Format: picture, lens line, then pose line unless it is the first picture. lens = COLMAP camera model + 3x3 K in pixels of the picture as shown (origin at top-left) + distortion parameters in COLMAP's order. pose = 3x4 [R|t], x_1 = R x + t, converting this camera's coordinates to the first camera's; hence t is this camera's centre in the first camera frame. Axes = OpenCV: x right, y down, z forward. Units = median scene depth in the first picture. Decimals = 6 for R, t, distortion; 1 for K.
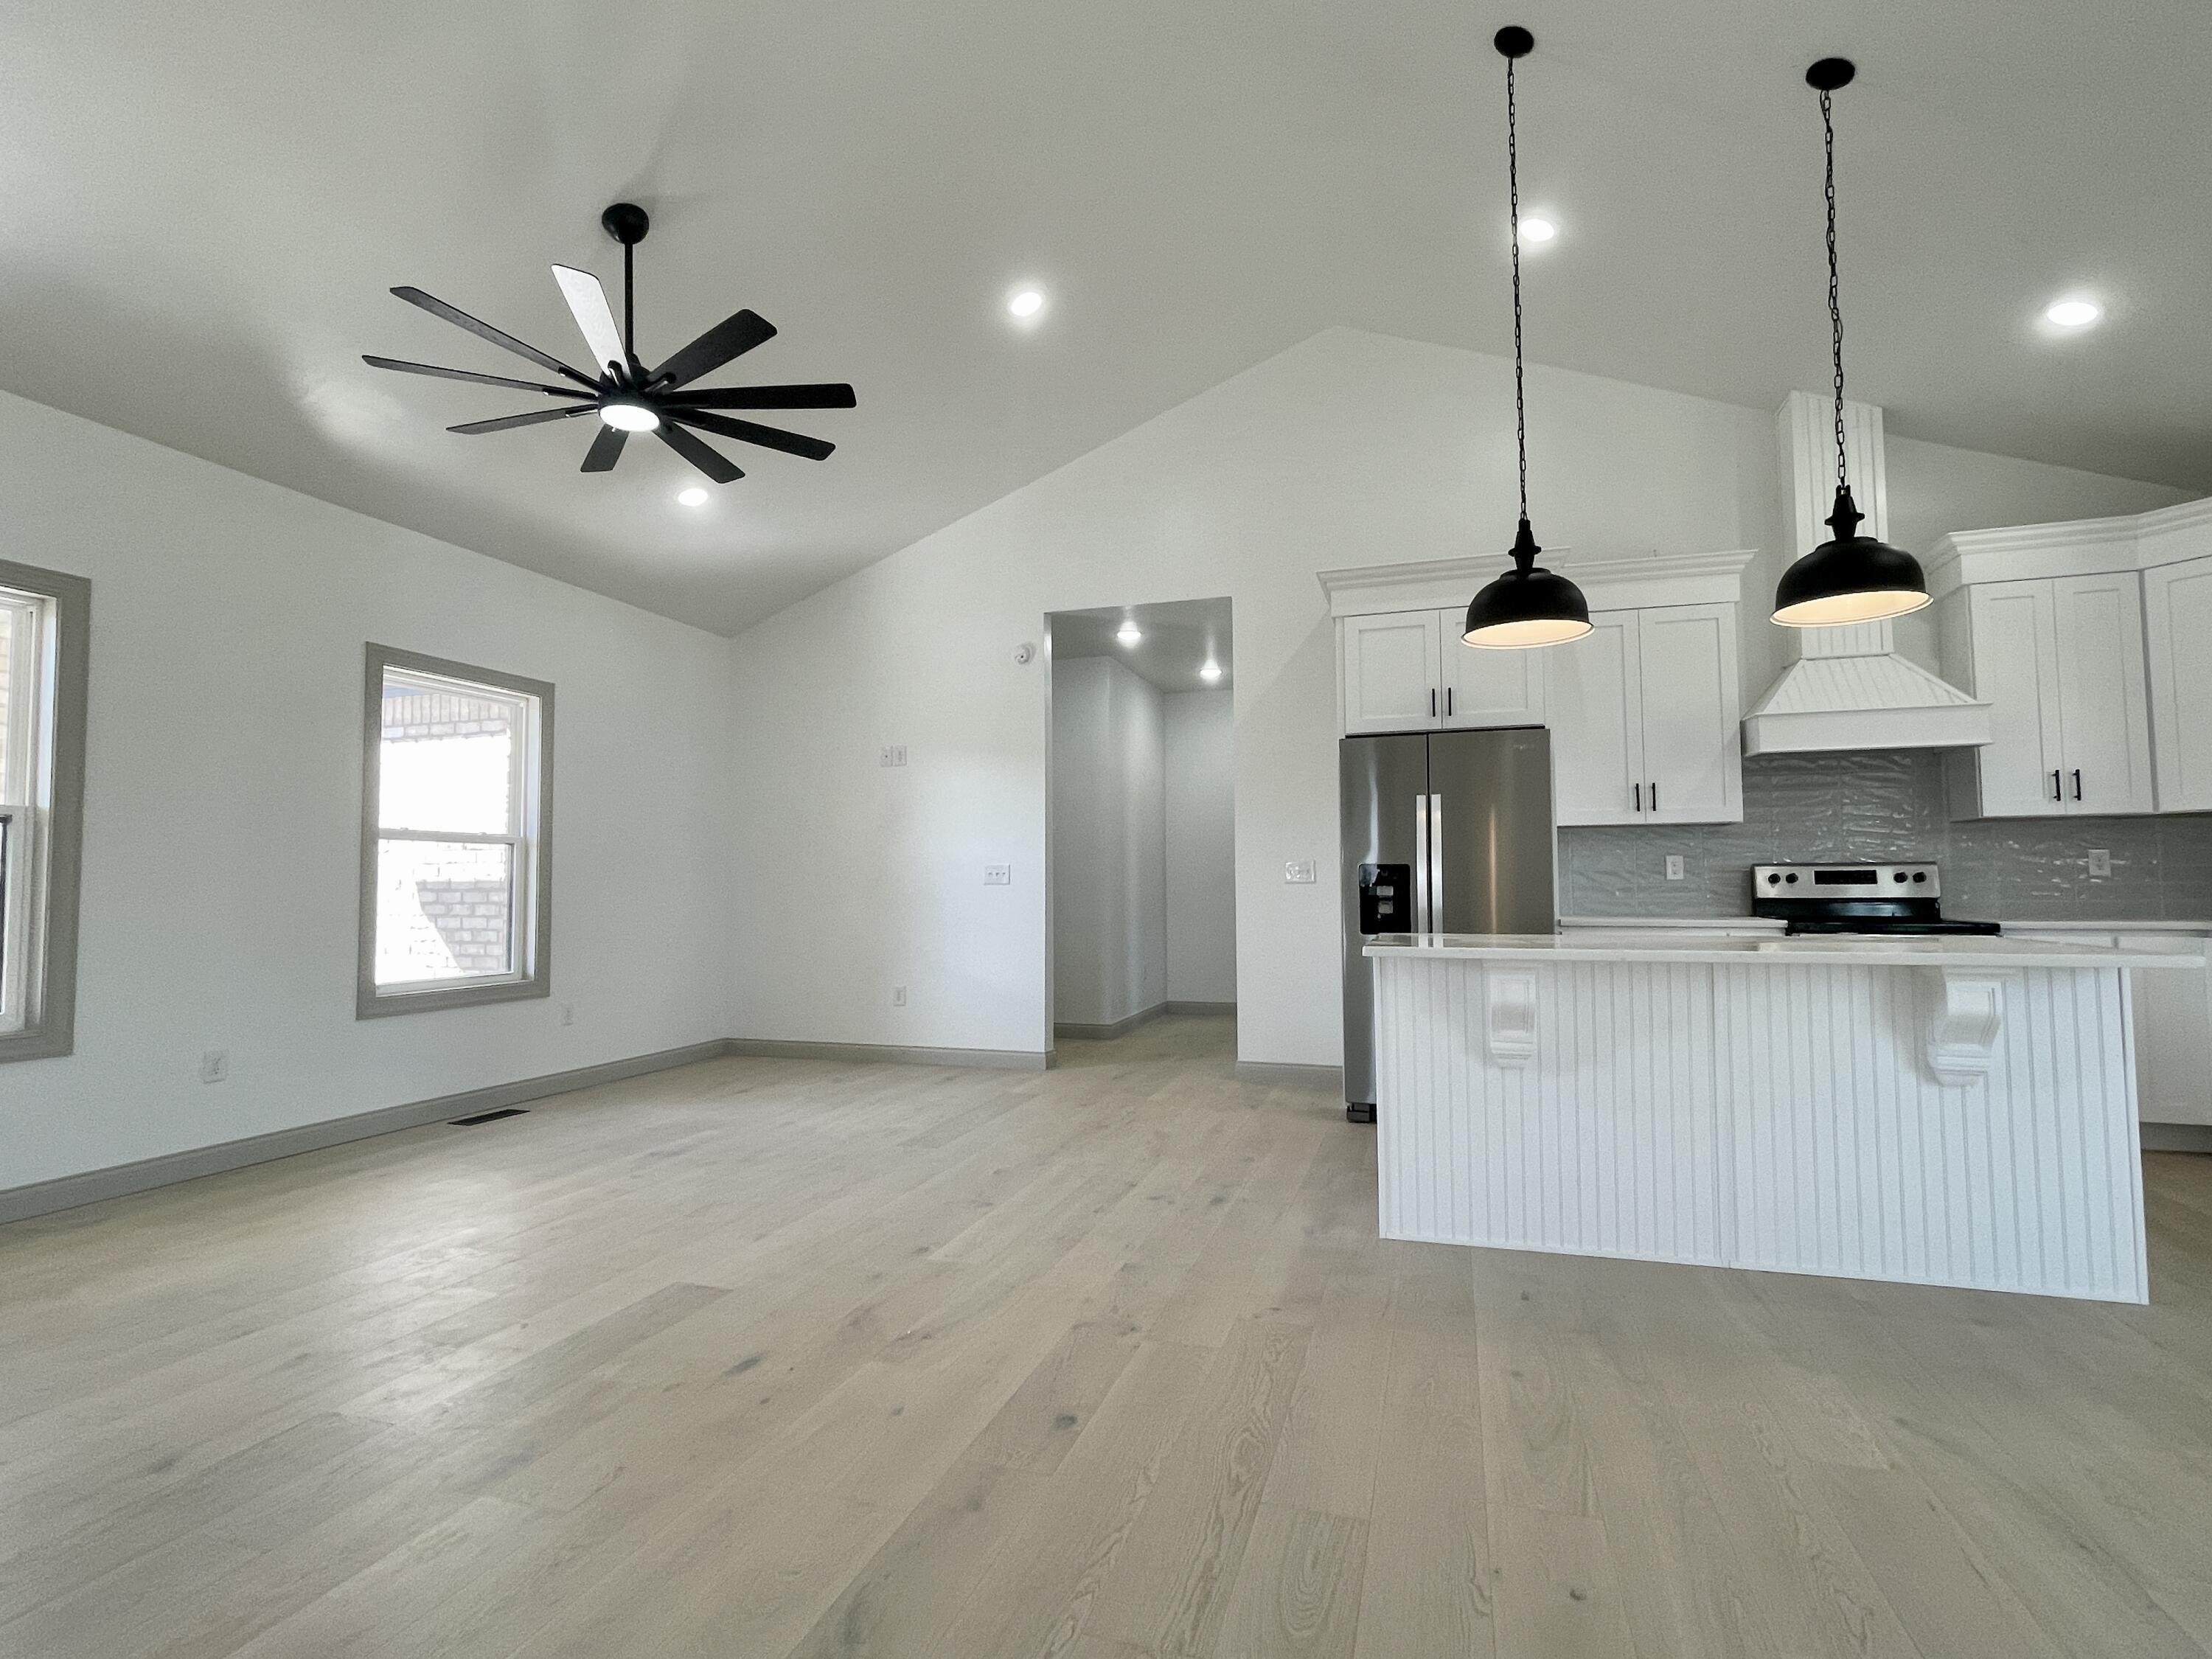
lens RADIAL K [[1068.4, 0, 1105.4], [0, 1068.4, 829.8], [0, 0, 1]] dist [-0.005837, 0.003592]
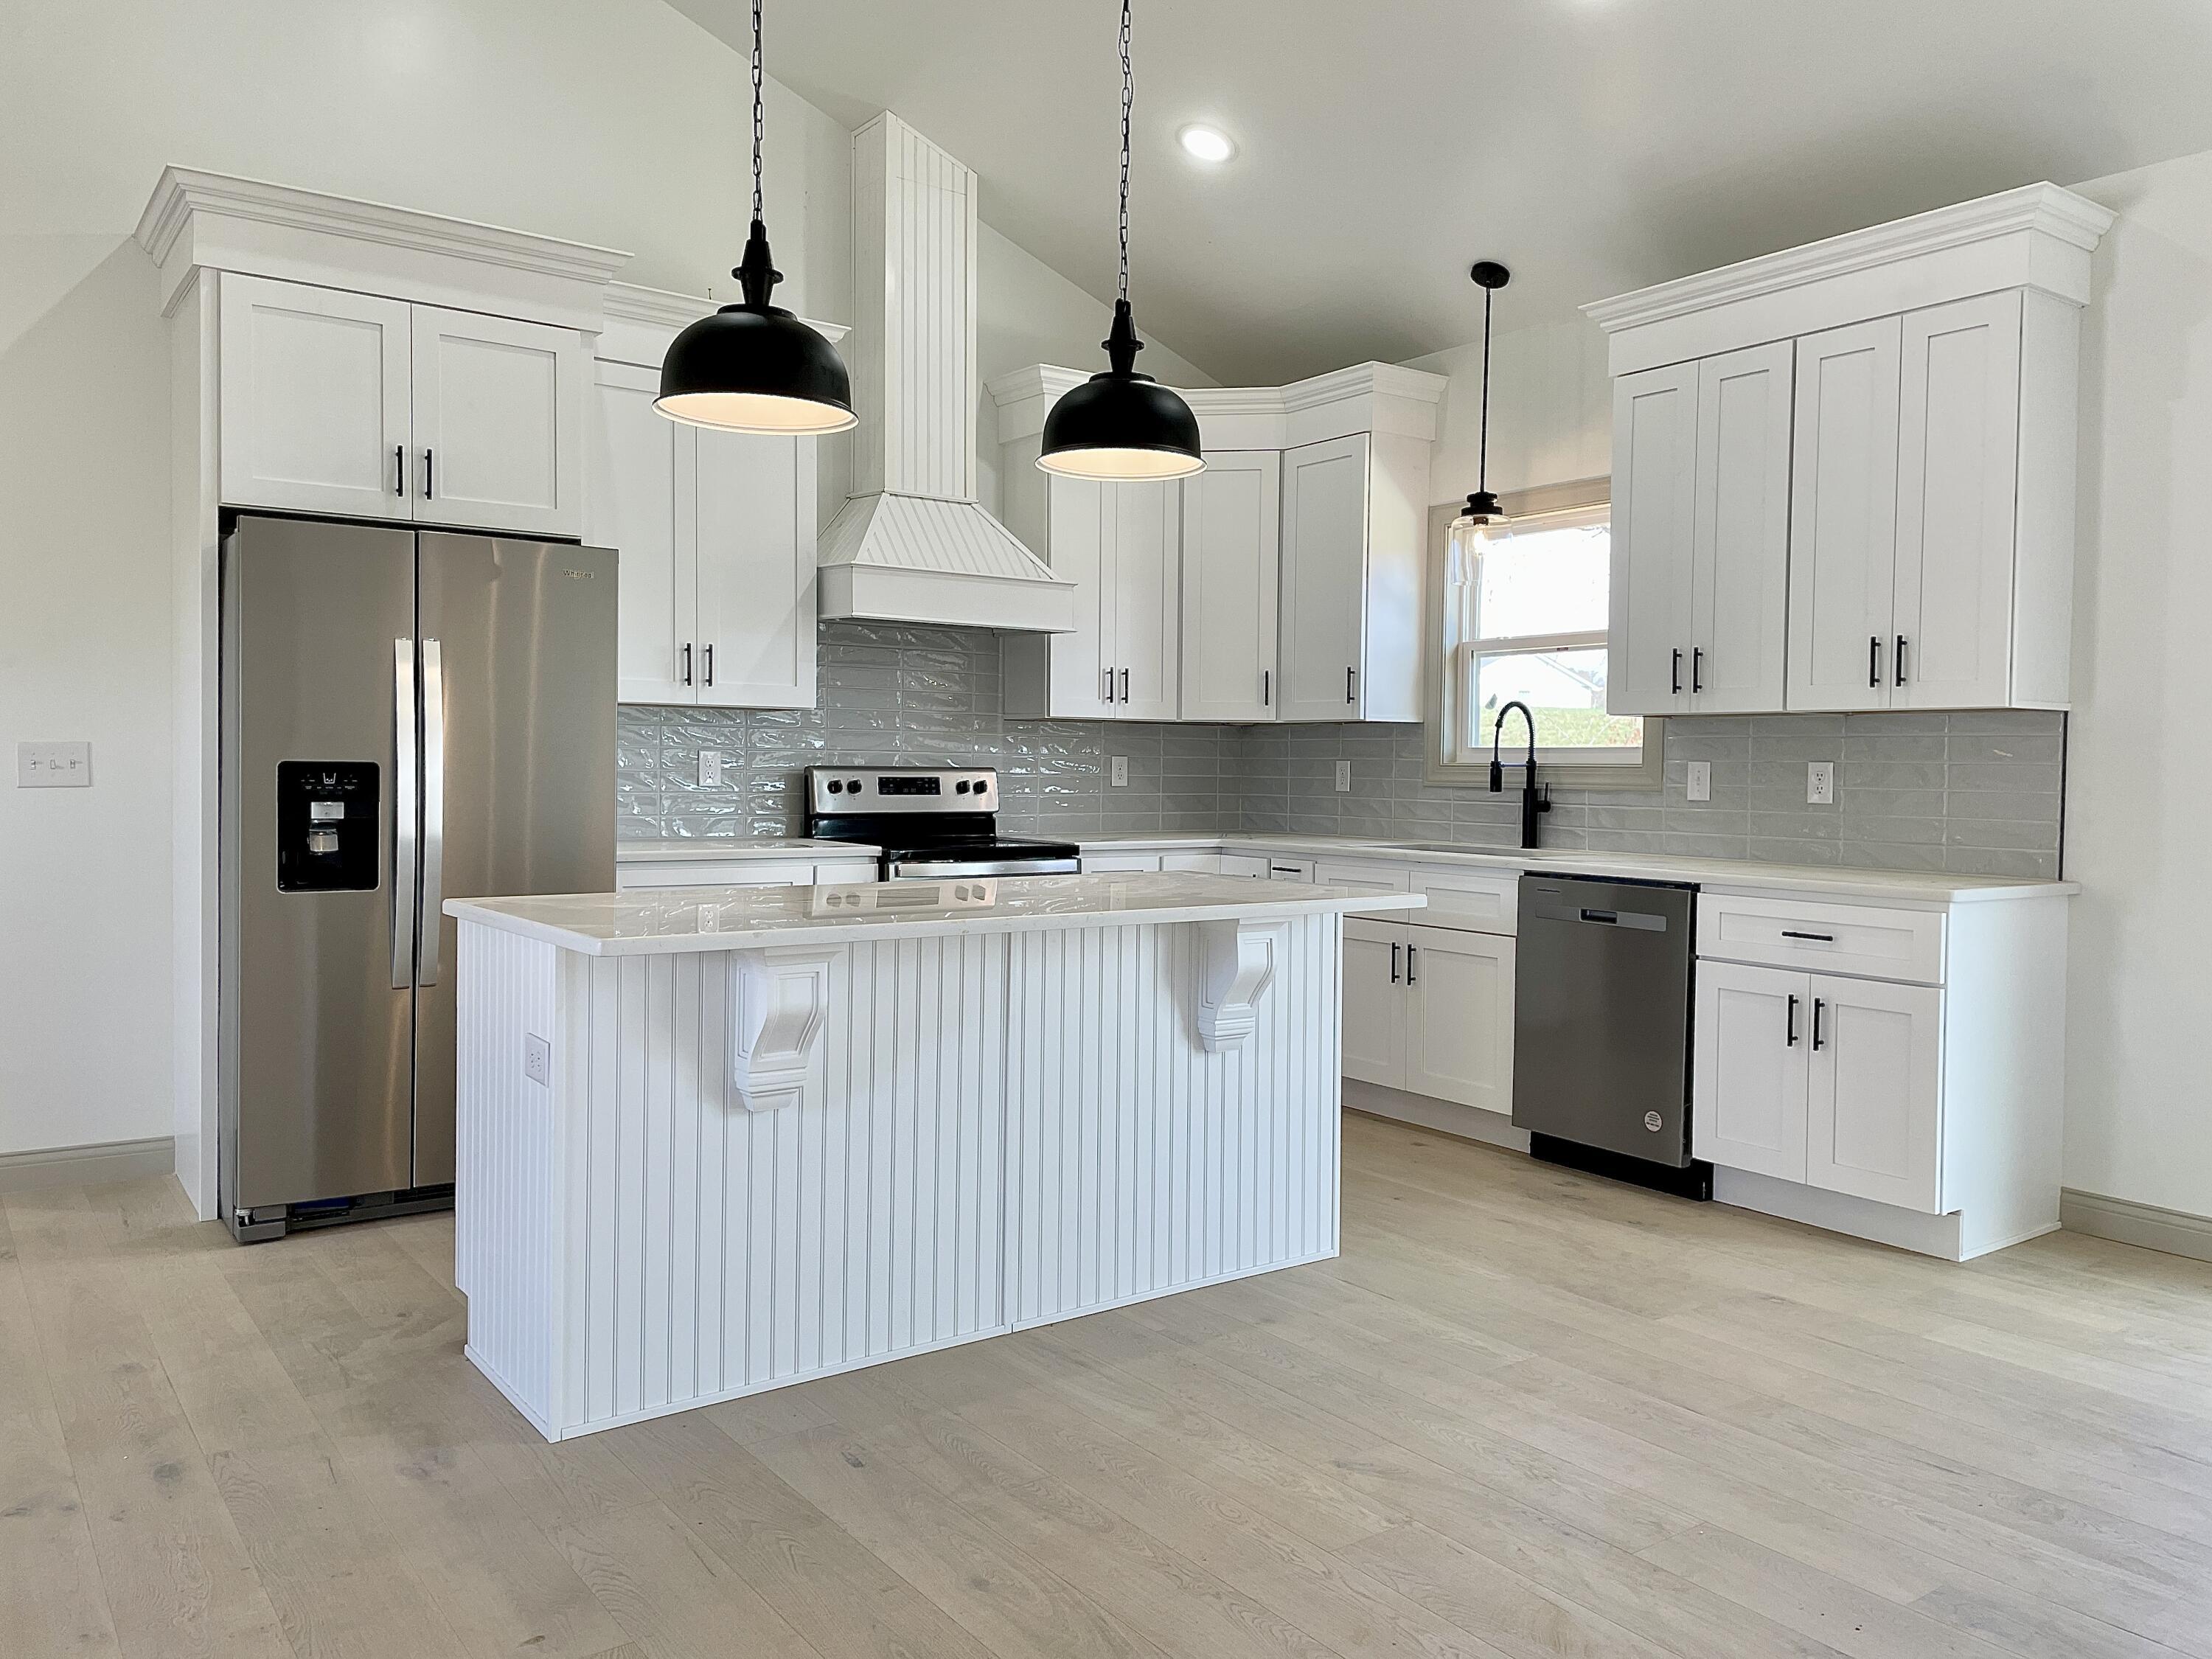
lens RADIAL K [[1665.5, 0, 1130.3], [0, 1665.5, 809.1], [0, 0, 1]] dist [0.069643, -0.077014]
pose [[0.587508, -0.008204, 0.809177, -0.223601], [-0.059935, 0.996761, 0.053622, -0.015914], [-0.806996, -0.080001, 0.585114, 0.198280]]
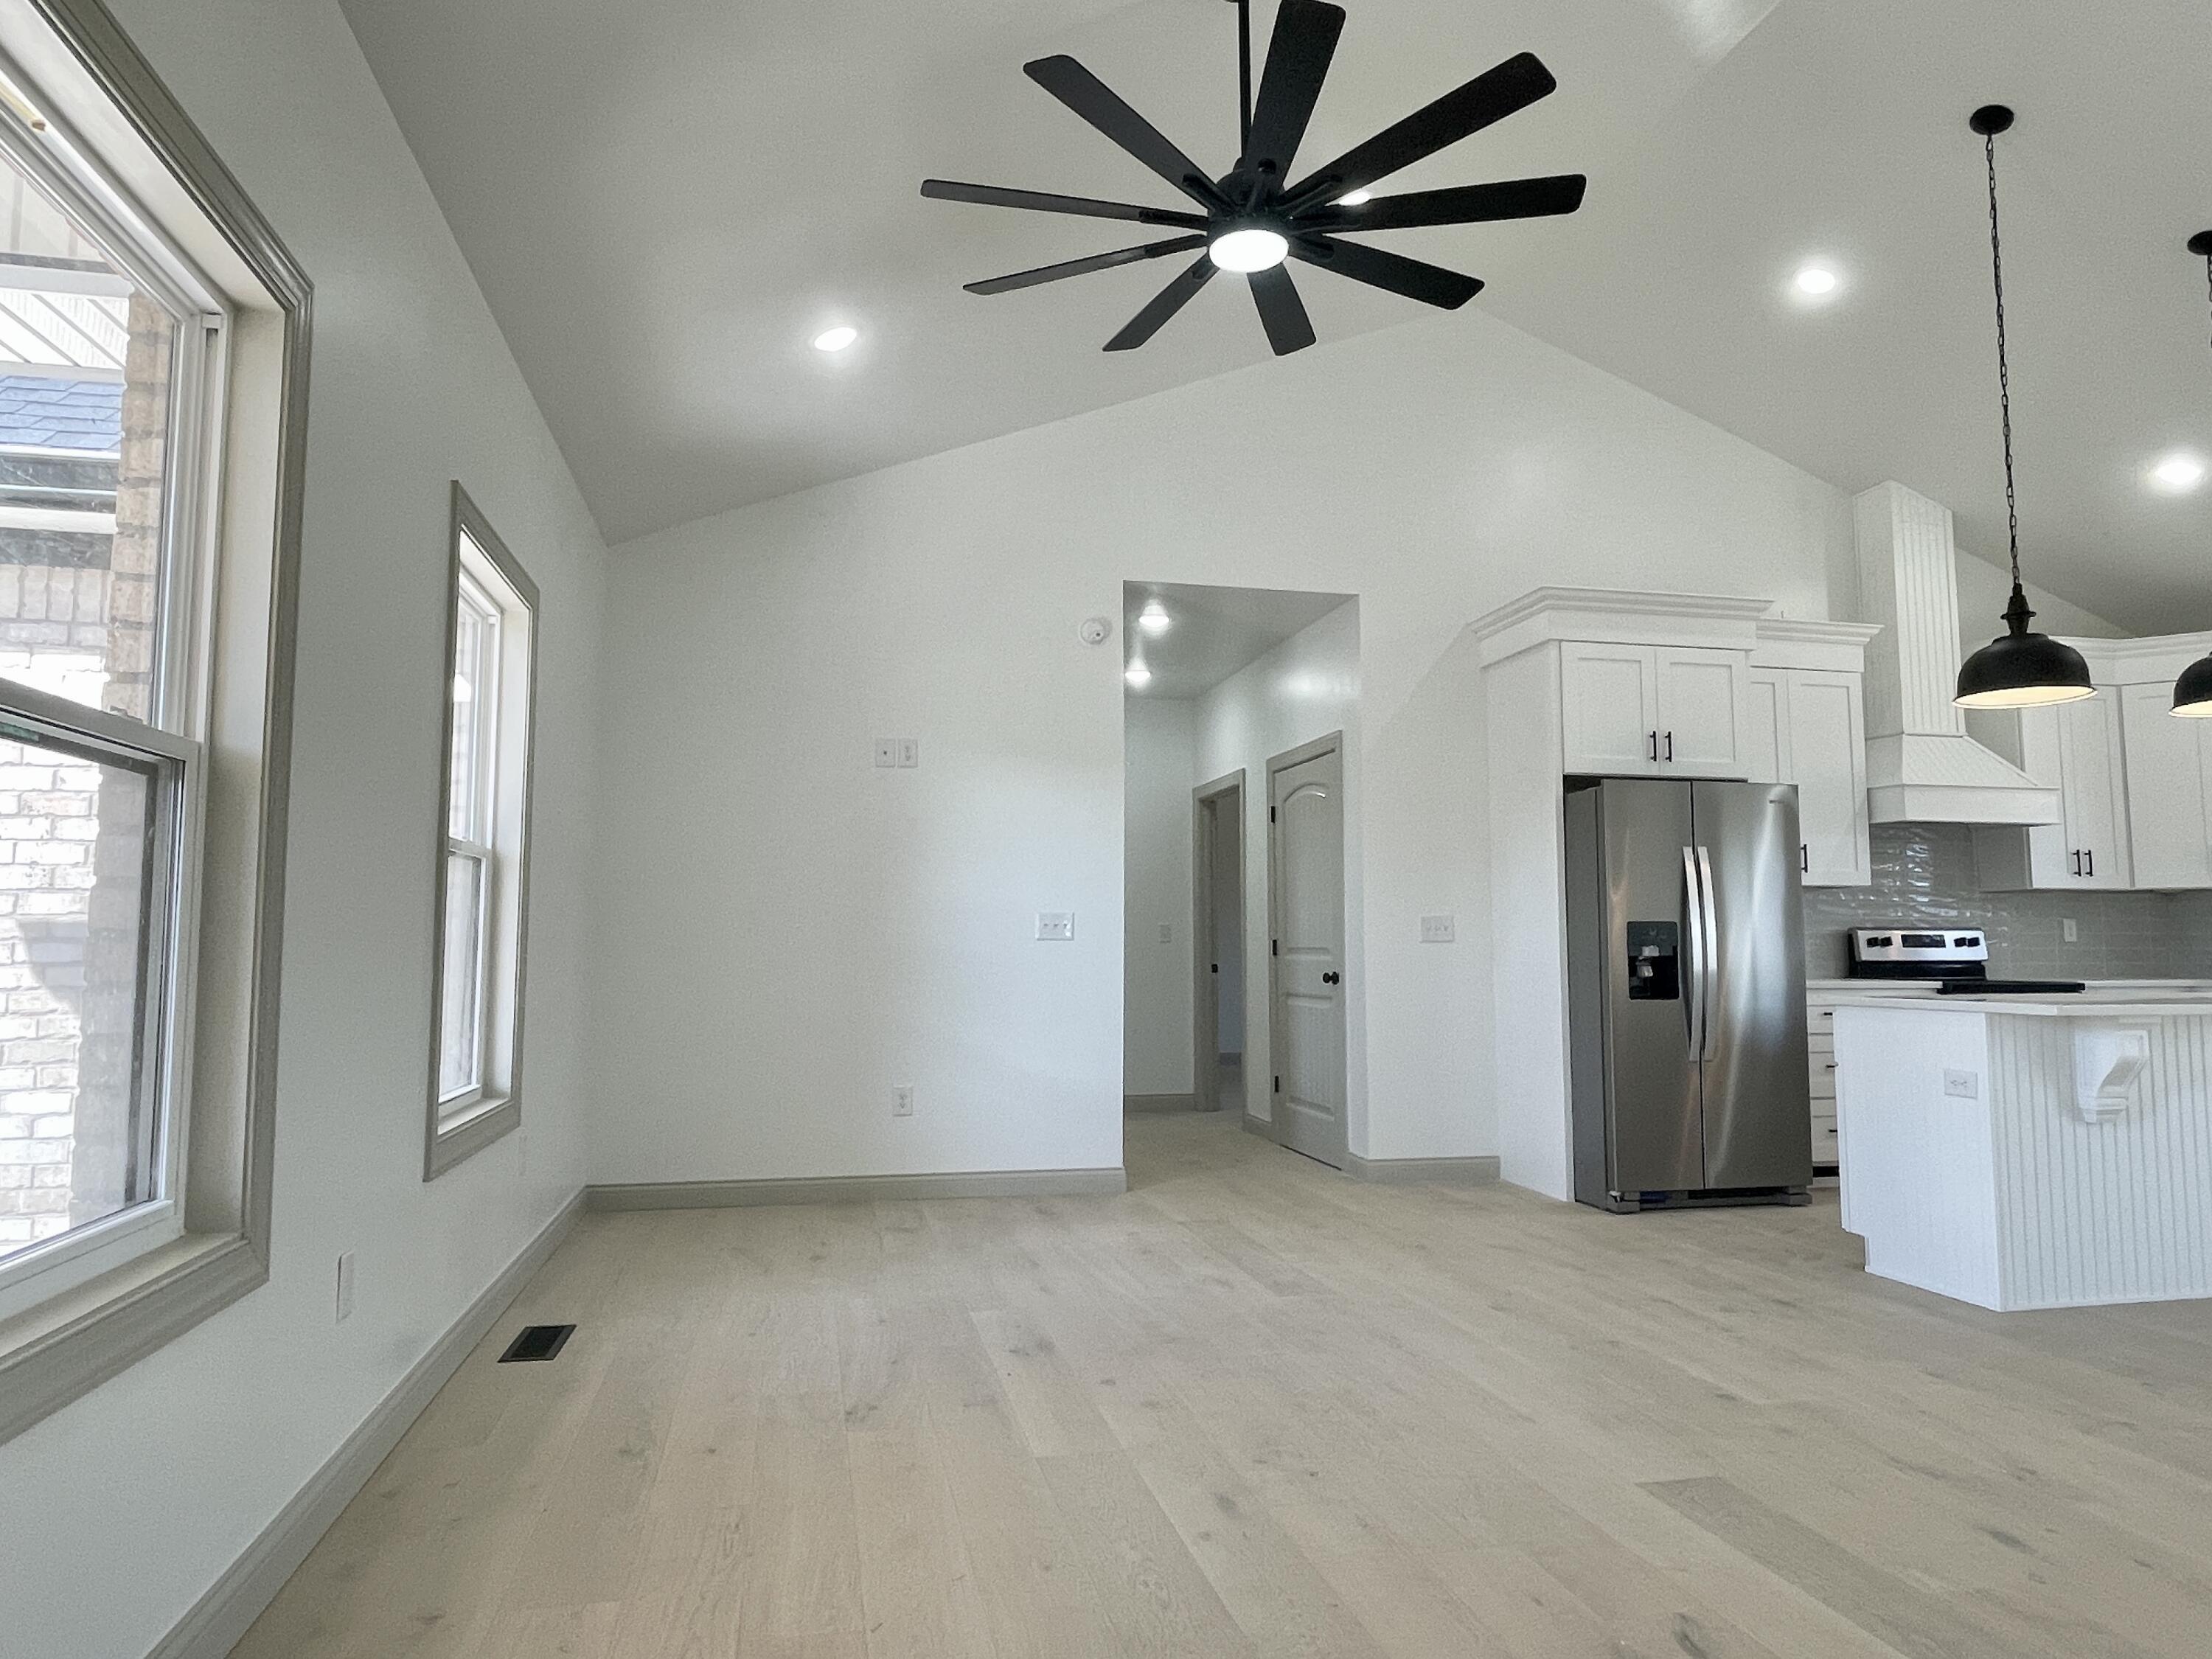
lens RADIAL K [[1379.1, 0, 1117.2], [0, 1379.1, 831.0], [0, 0, 1]] dist [-0.001335, -0.005109]
pose [[0.863660, 0.050557, 0.501532, -0.836630], [-0.032844, 0.998487, -0.044094, 0.025967], [-0.503003, 0.021610, 0.864014, 0.255403]]
